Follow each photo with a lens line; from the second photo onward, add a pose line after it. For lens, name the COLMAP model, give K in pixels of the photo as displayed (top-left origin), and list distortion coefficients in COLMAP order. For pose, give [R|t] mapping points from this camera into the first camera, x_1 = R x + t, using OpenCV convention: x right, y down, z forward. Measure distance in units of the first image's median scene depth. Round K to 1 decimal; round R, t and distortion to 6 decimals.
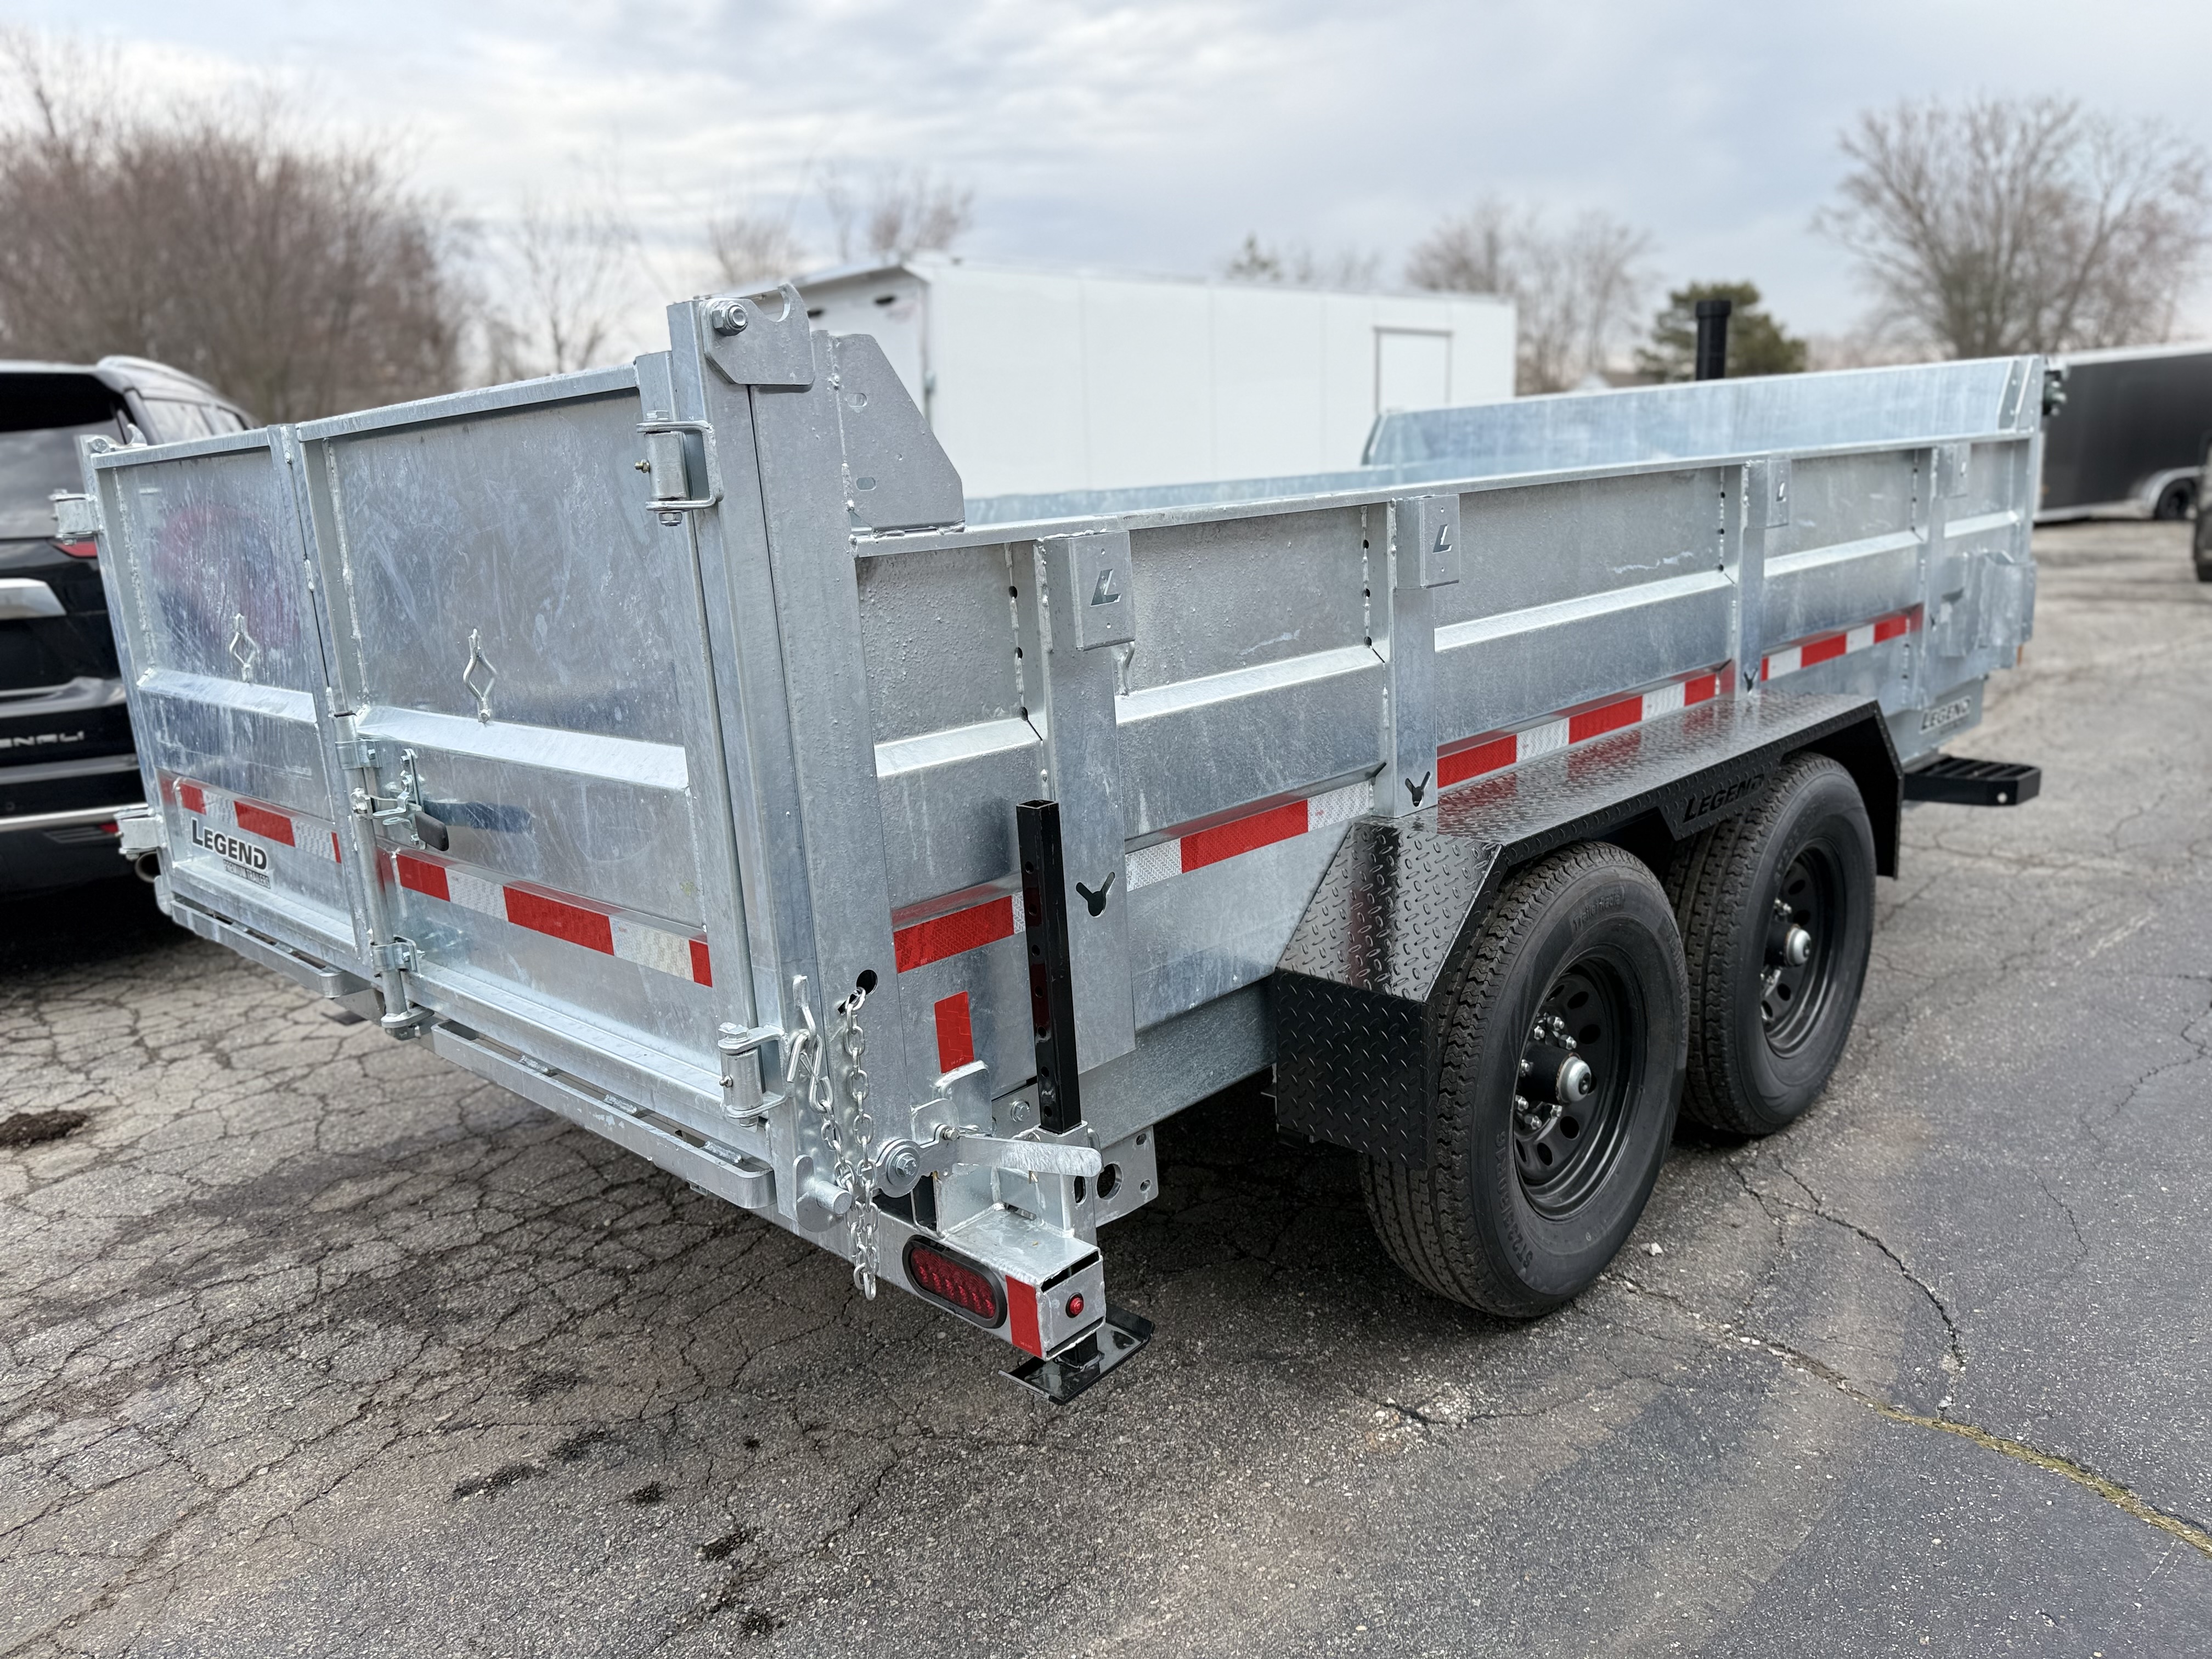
lens RADIAL K [[1548.3, 0, 1119.4], [0, 1548.3, 820.3], [0, 0, 1]] dist [0.010084, -0.008430]
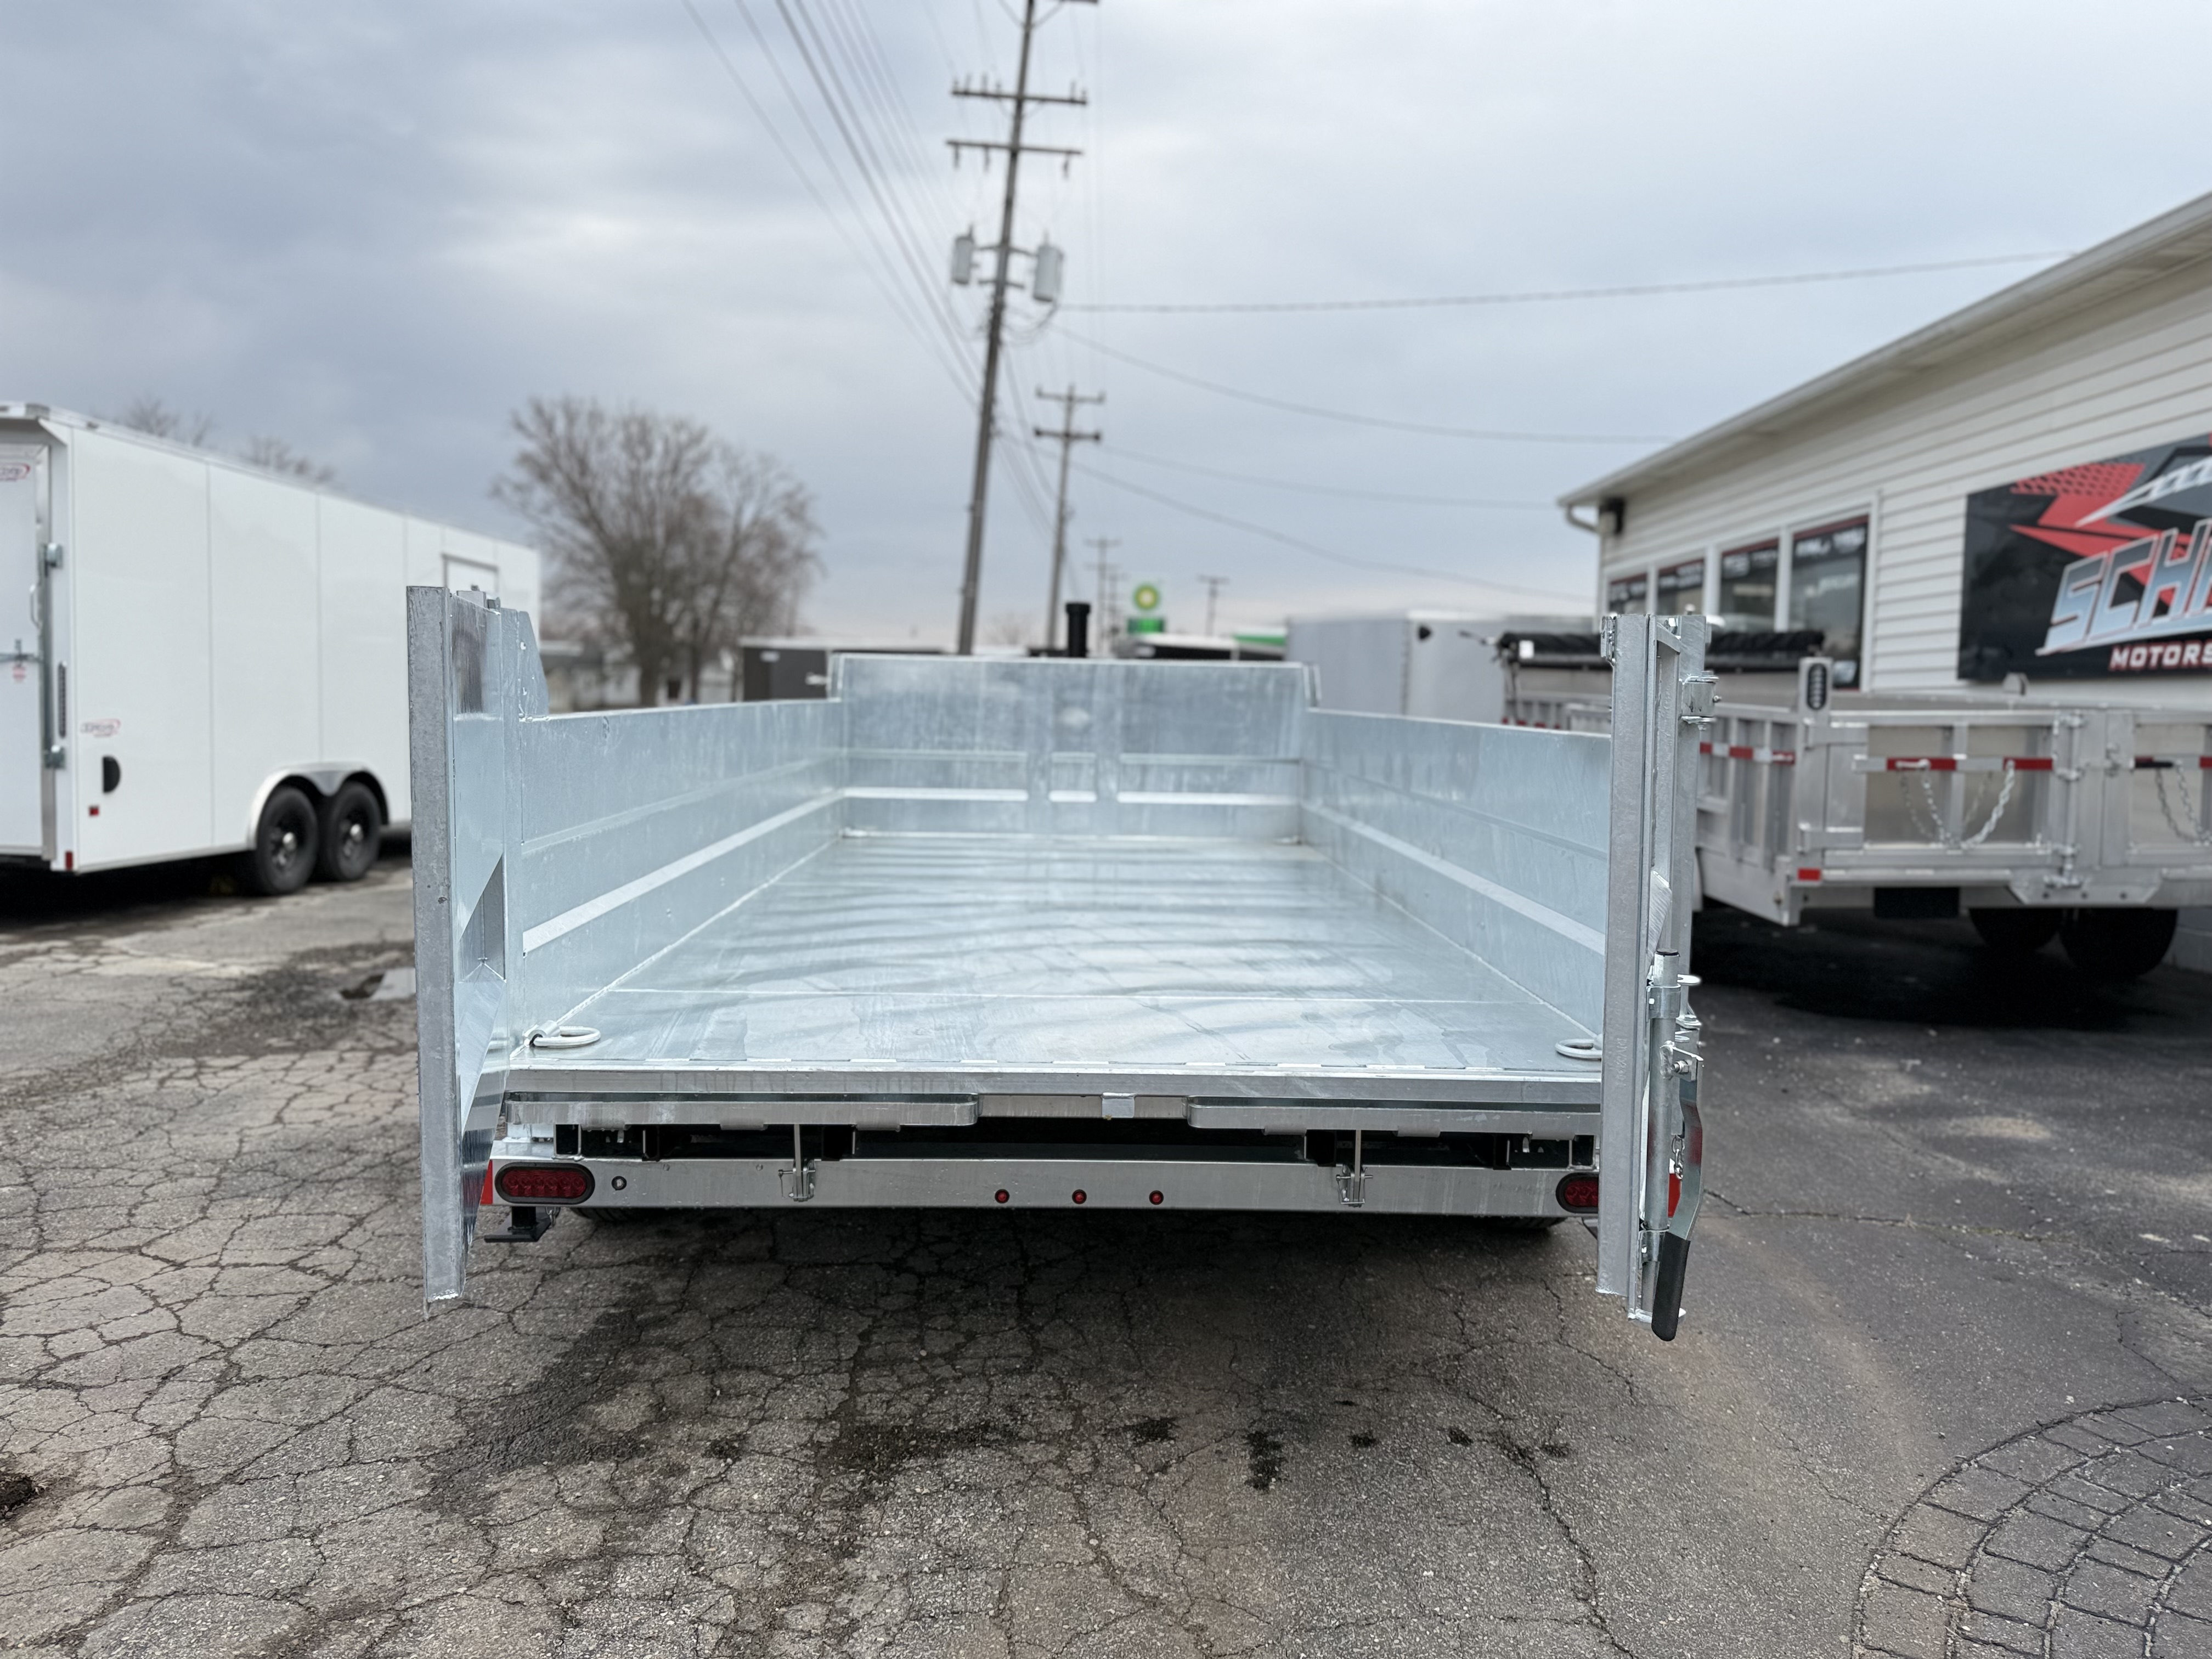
lens RADIAL K [[1519.9, 0, 1098.4], [0, 1519.9, 864.0], [0, 0, 1]] dist [0.075870, -0.109968]
pose [[0.700660, -0.007570, 0.713455, -0.308056], [0.096161, 0.991823, -0.083912, 0.006875], [-0.706986, 0.127400, 0.695658, 0.039117]]
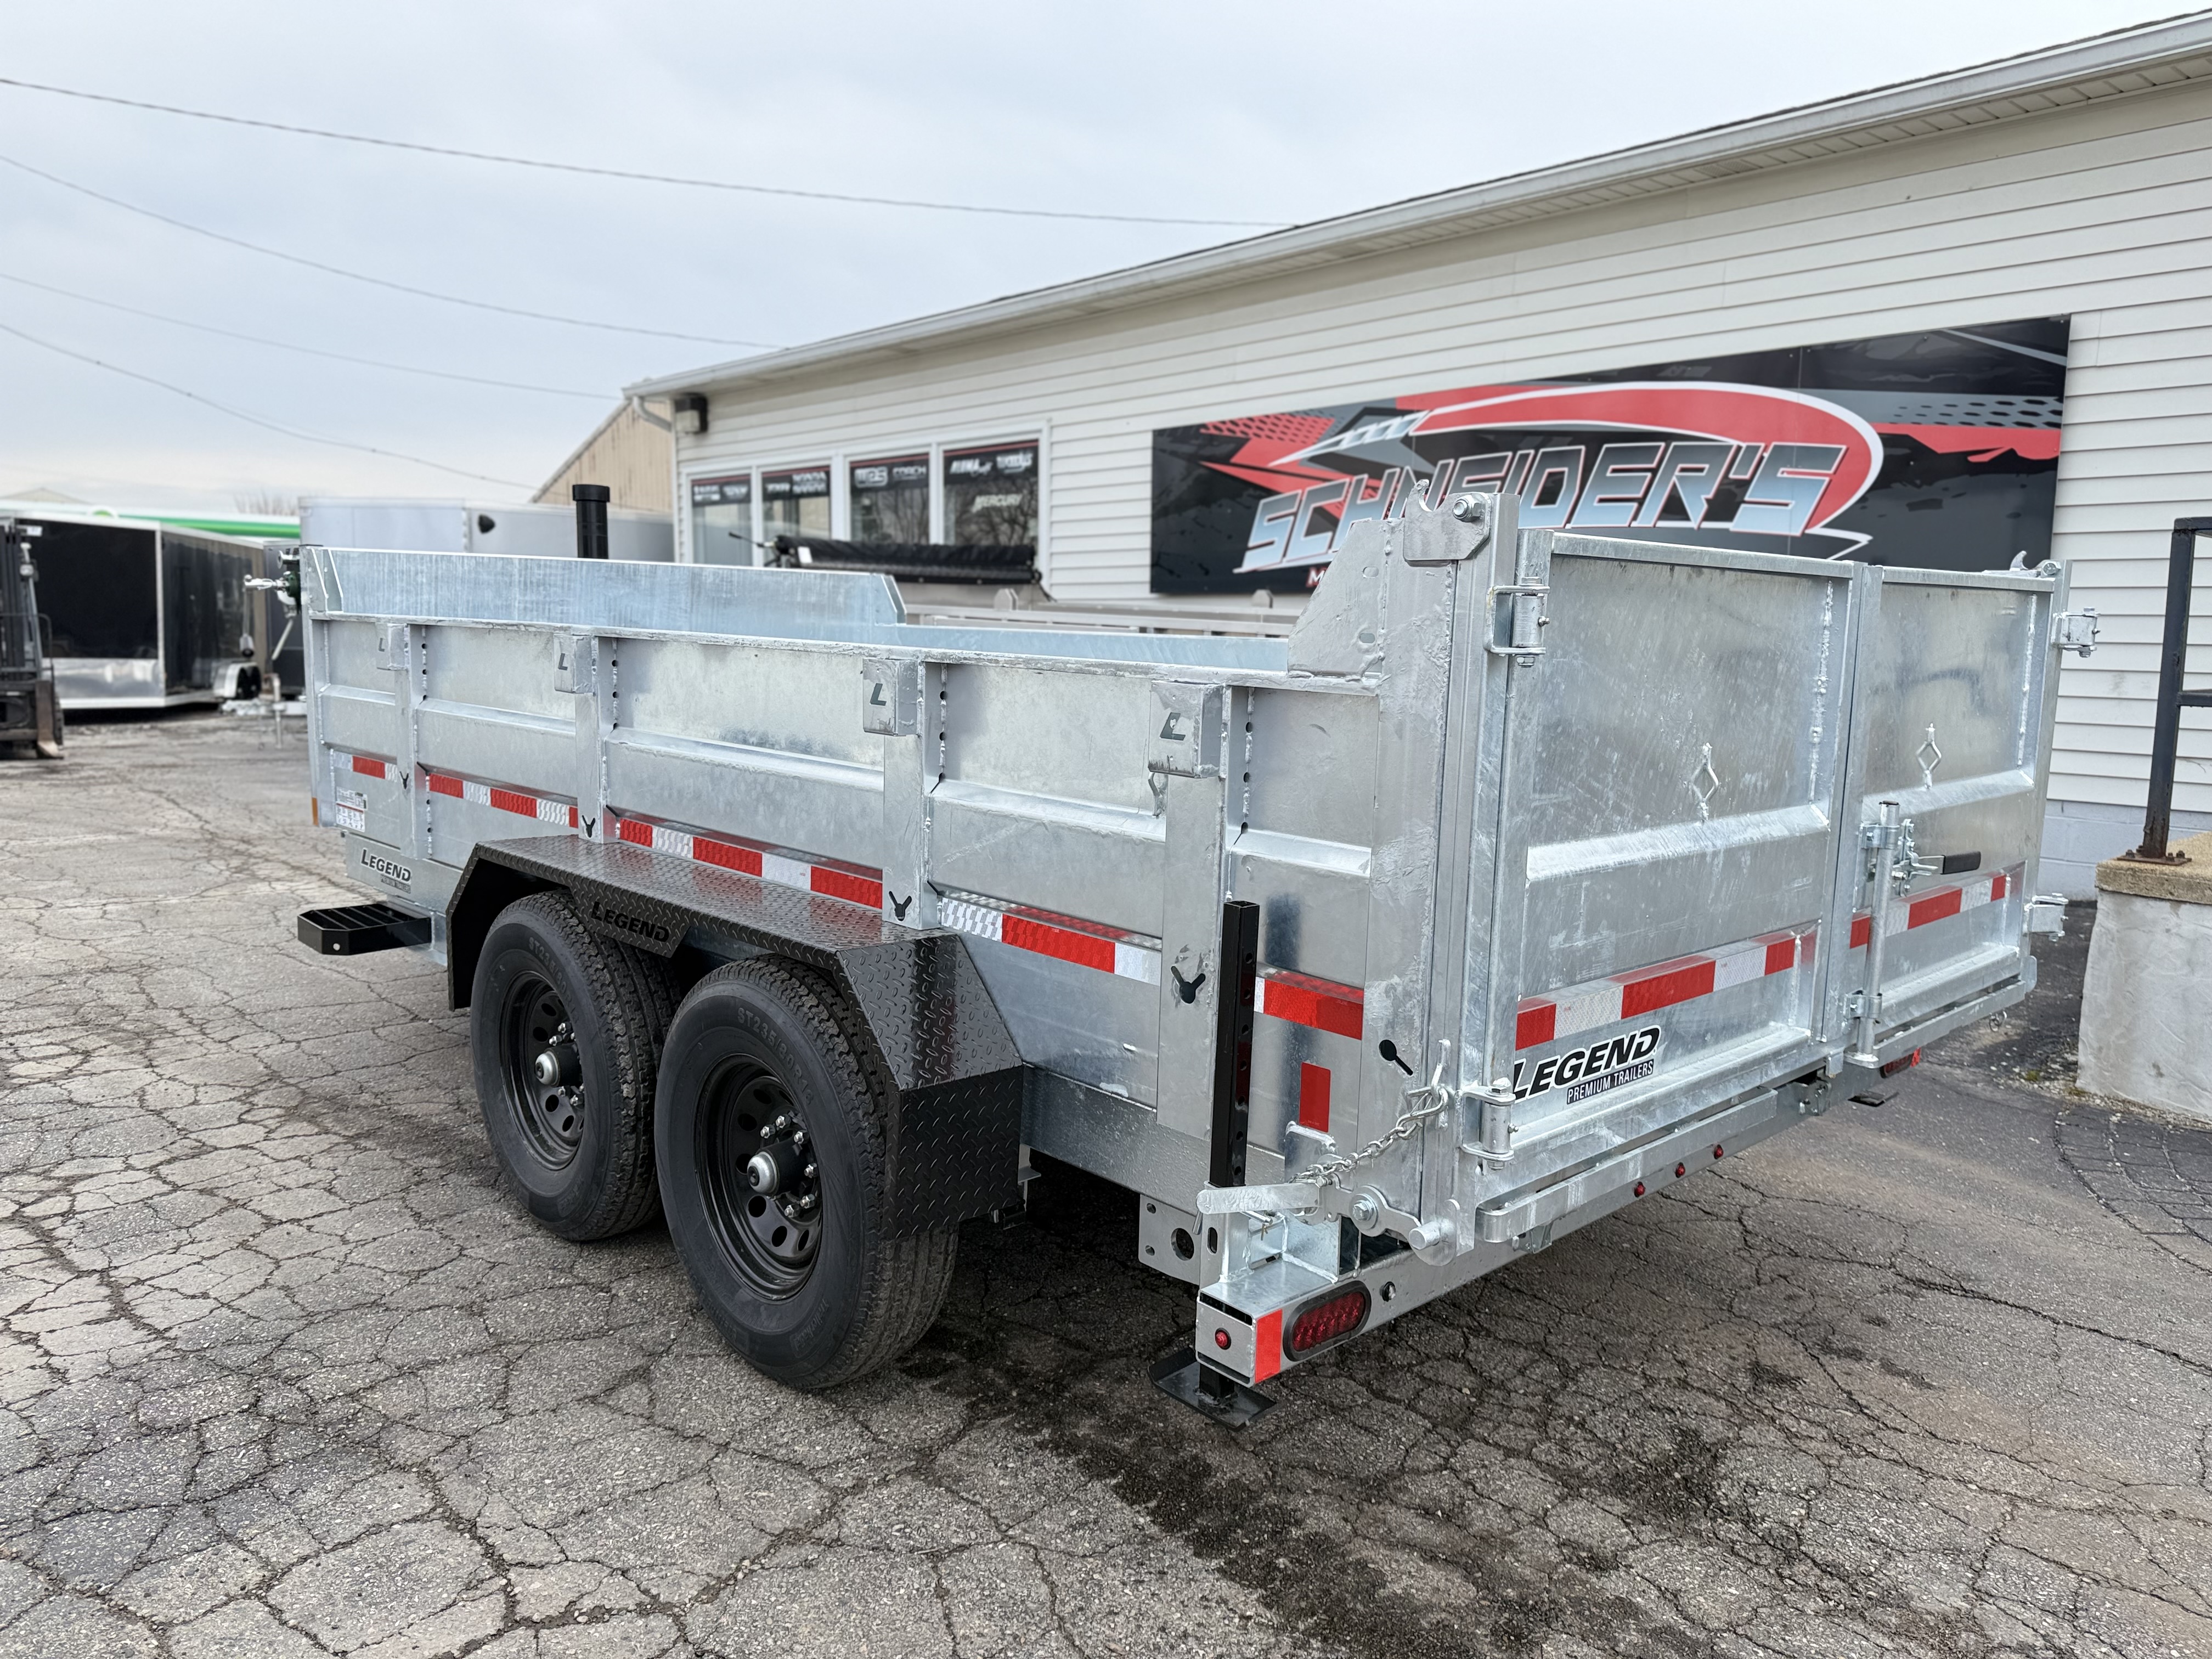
lens RADIAL K [[1535.1, 0, 1107.1], [0, 1535.1, 867.8], [0, 0, 1]] dist [0.009430, 0.000852]
pose [[0.051577, -0.101066, 0.993542, -0.378181], [0.191715, 0.977364, 0.089468, -0.053466], [-0.980094, 0.185863, 0.069786, 0.334617]]
